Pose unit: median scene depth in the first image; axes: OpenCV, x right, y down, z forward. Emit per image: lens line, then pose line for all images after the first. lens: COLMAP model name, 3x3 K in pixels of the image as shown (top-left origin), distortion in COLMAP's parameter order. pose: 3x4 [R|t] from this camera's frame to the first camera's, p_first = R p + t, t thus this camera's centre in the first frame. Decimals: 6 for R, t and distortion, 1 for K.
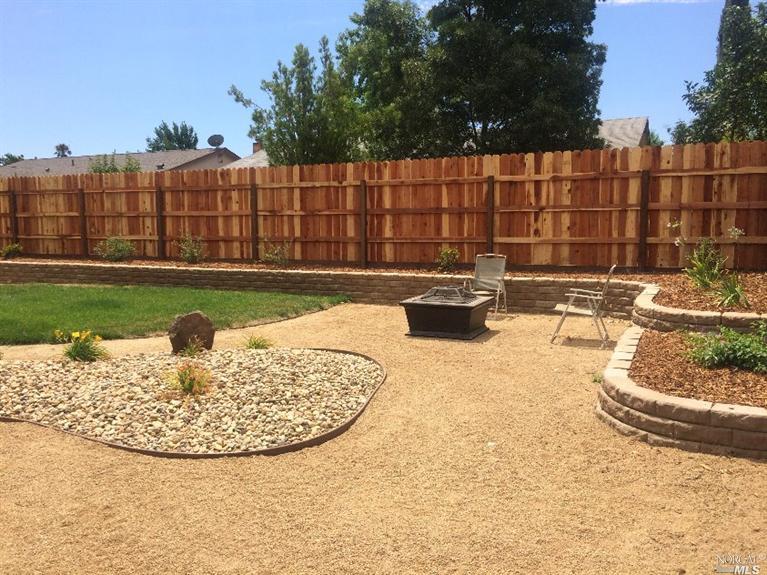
lens RADIAL K [[661.7, 0, 383.5], [0, 661.7, 287.0], [0, 0, 1]] dist [0.016981, -0.039265]
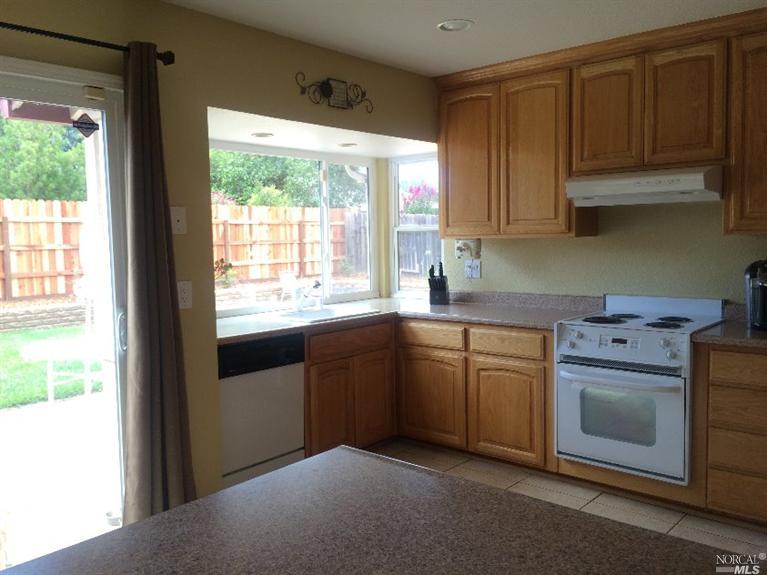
lens RADIAL K [[661.7, 0, 381.2], [0, 661.7, 284.7], [0, 0, 1]] dist [0.016981, -0.039265]
pose [[0.243225, -0.065198, 0.967776, -1.179720], [0.117774, 0.992341, 0.037253, -0.041718], [-0.962793, 0.104918, 0.249041, 0.334302]]
